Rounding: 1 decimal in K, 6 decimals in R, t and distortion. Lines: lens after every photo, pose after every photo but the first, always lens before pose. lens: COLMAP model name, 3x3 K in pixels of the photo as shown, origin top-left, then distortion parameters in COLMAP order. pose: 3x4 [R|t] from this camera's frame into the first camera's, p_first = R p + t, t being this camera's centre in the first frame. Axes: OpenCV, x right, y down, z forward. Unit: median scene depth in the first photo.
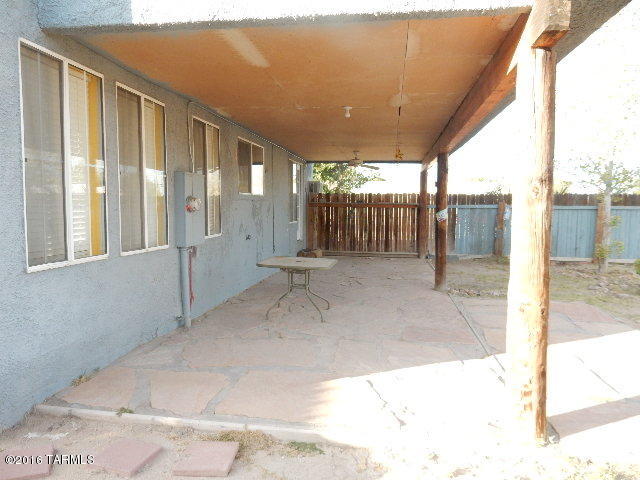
lens RADIAL K [[467.1, 0, 320.6], [0, 467.1, 239.7], [0, 0, 1]] dist [0.012488, 0.003235]
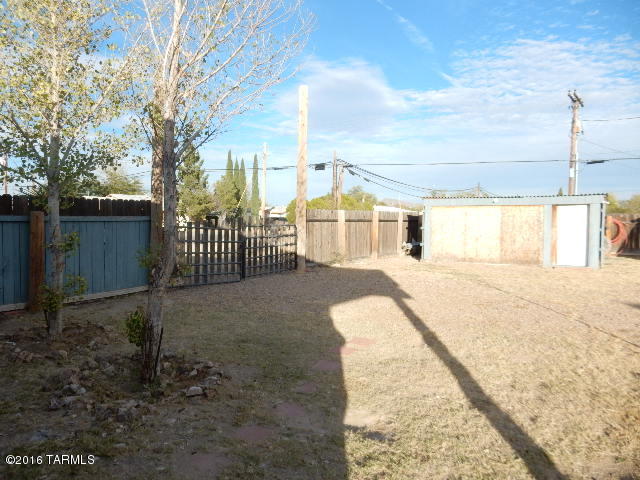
lens RADIAL K [[467.1, 0, 316.9], [0, 467.1, 238.3], [0, 0, 1]] dist [0.012488, 0.003235]
pose [[0.434339, -0.048483, 0.899444, 0.214021], [0.067544, 0.997492, 0.021151, -0.031679], [-0.898214, 0.051565, 0.436524, 0.419635]]
